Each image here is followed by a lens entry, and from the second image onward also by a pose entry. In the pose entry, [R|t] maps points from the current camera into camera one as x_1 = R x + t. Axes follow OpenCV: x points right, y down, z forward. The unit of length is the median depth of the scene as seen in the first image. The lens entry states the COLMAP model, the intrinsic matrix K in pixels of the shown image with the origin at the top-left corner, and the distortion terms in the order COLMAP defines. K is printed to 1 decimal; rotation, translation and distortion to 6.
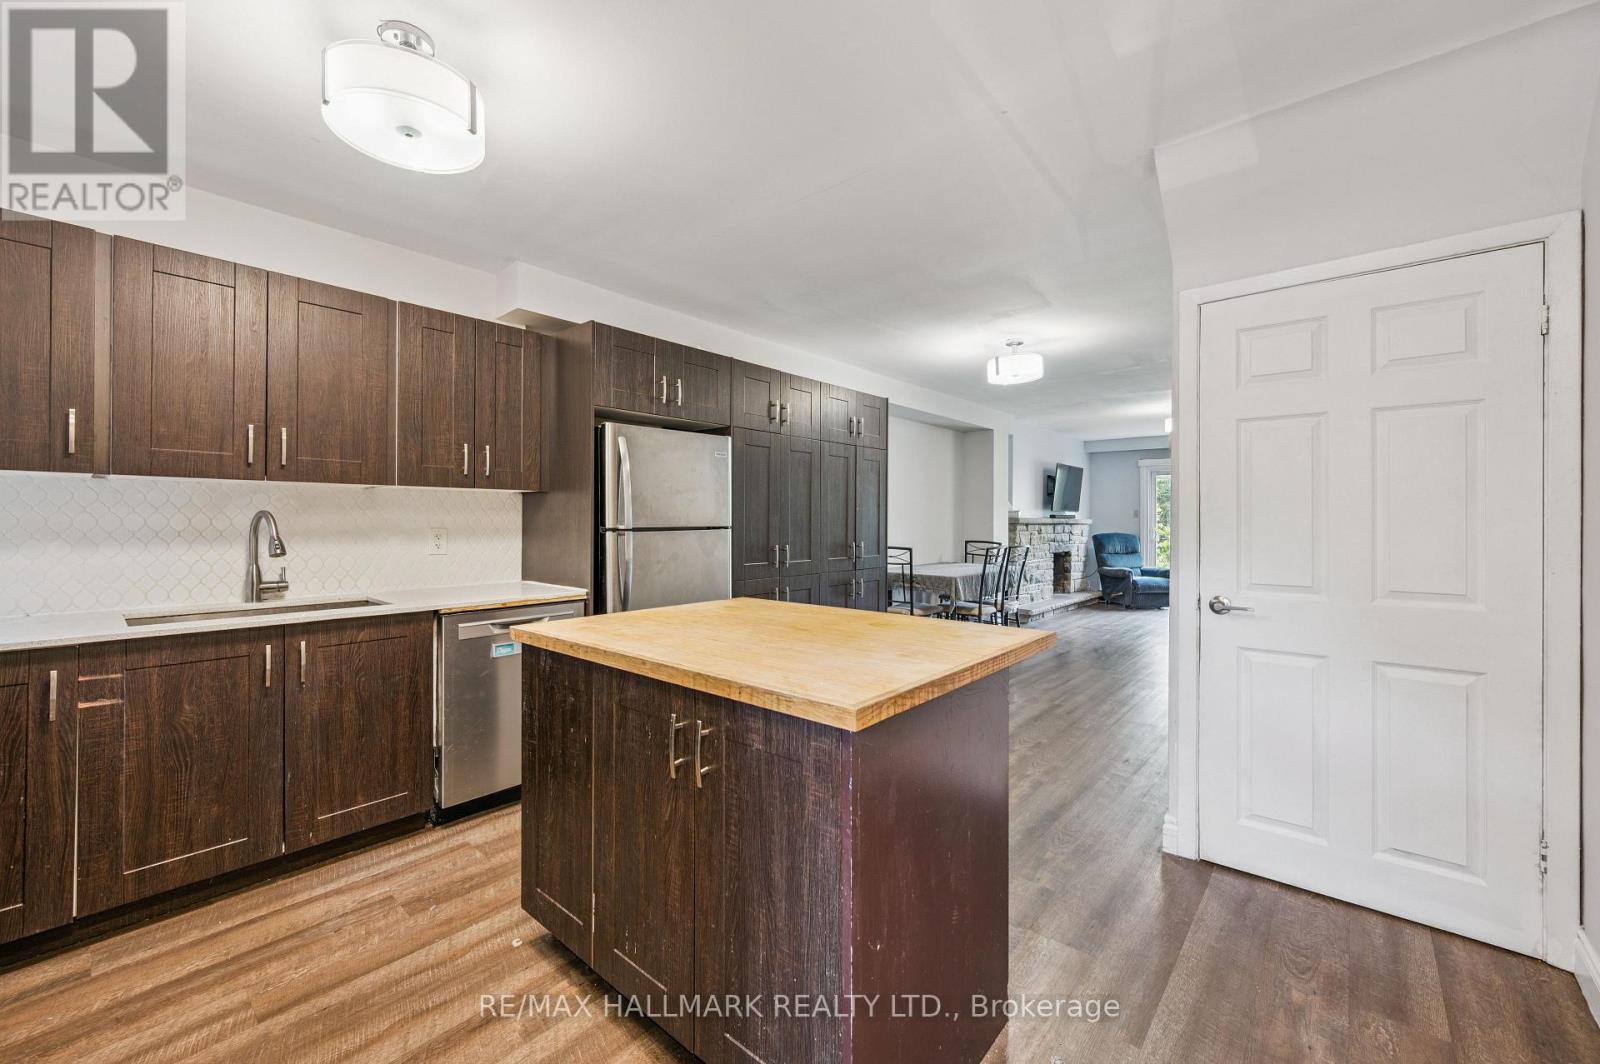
lens RADIAL K [[641.6, 0, 799.6], [0, 641.6, 505.9], [0, 0, 1]] dist [-0.000186, -0.000027]
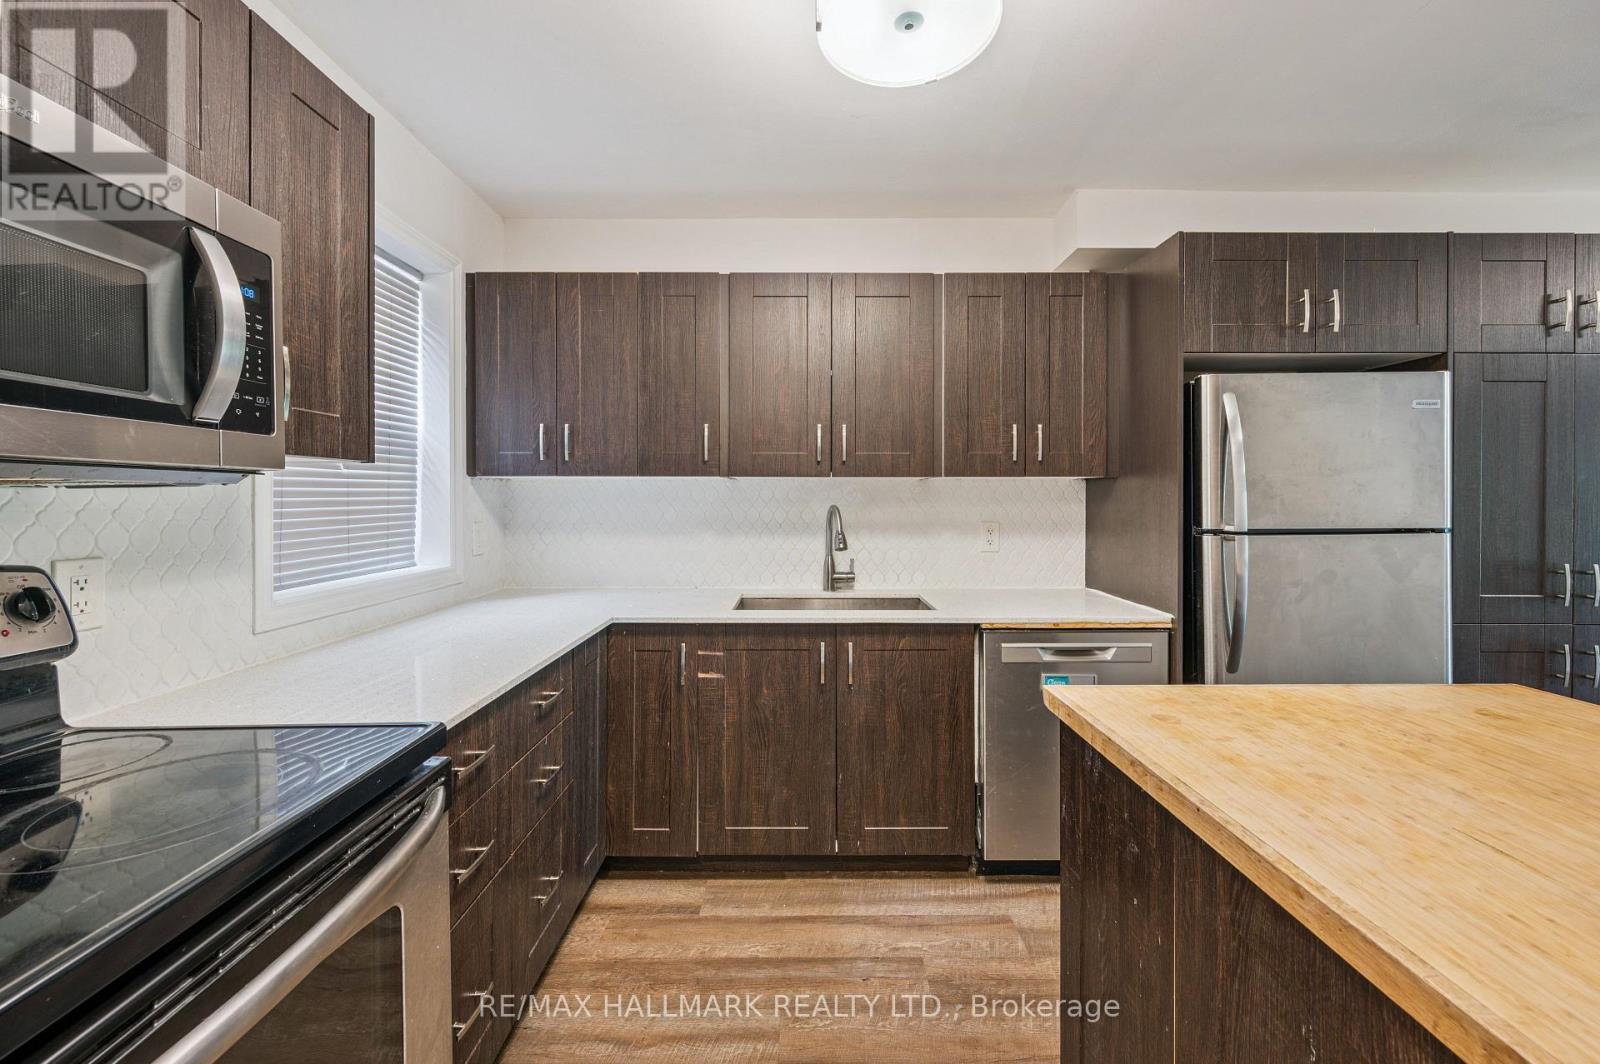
lens RADIAL K [[641.6, 0, 799.6], [0, 641.6, 505.9], [0, 0, 1]] dist [-0.000186, -0.000027]
pose [[0.655300, 0.006455, -0.755341, -0.078692], [0.019183, 0.999499, 0.025184, -0.019031], [0.755125, -0.030993, 0.654848, 0.268298]]
